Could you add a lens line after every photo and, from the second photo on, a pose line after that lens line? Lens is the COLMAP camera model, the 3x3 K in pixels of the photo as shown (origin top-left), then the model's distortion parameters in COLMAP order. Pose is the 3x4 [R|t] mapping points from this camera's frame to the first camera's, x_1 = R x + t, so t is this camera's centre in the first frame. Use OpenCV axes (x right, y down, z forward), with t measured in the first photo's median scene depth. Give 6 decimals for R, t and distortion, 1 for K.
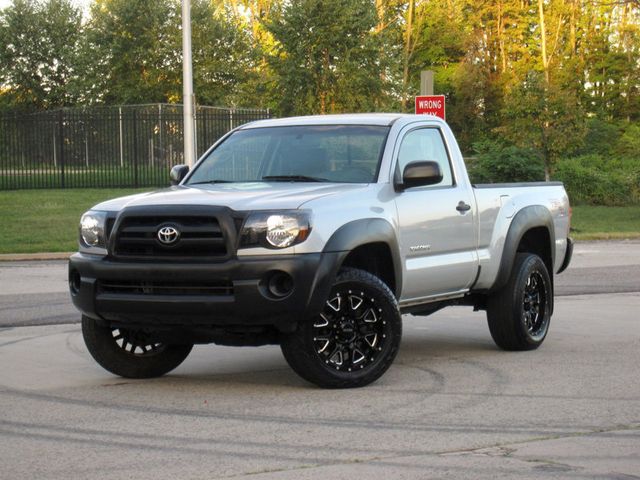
lens RADIAL K [[1743.4, 0, 320.0], [0, 1743.4, 240.0], [0, 0, 1]] dist [-0.060459, -0.217128]
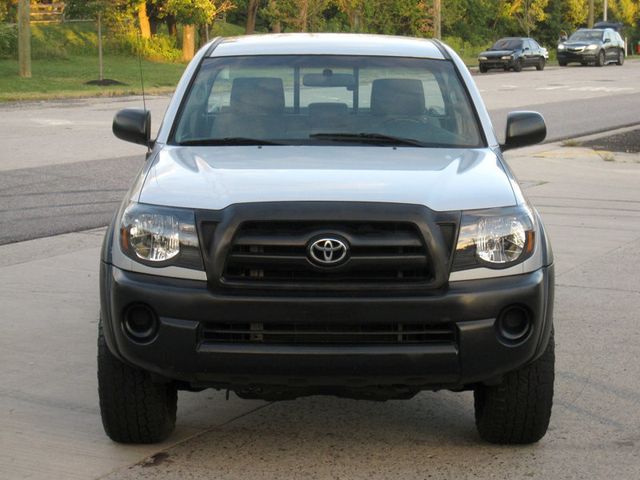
lens RADIAL K [[1495.1, 0, 320.0], [0, 1495.1, 240.0], [0, 0, 1]] dist [-0.116363, -0.403705]
pose [[0.881636, -0.045239, 0.469757, -0.311447], [-0.008565, 0.993697, 0.111772, -0.060708], [-0.471852, -0.102566, 0.875692, 0.484873]]
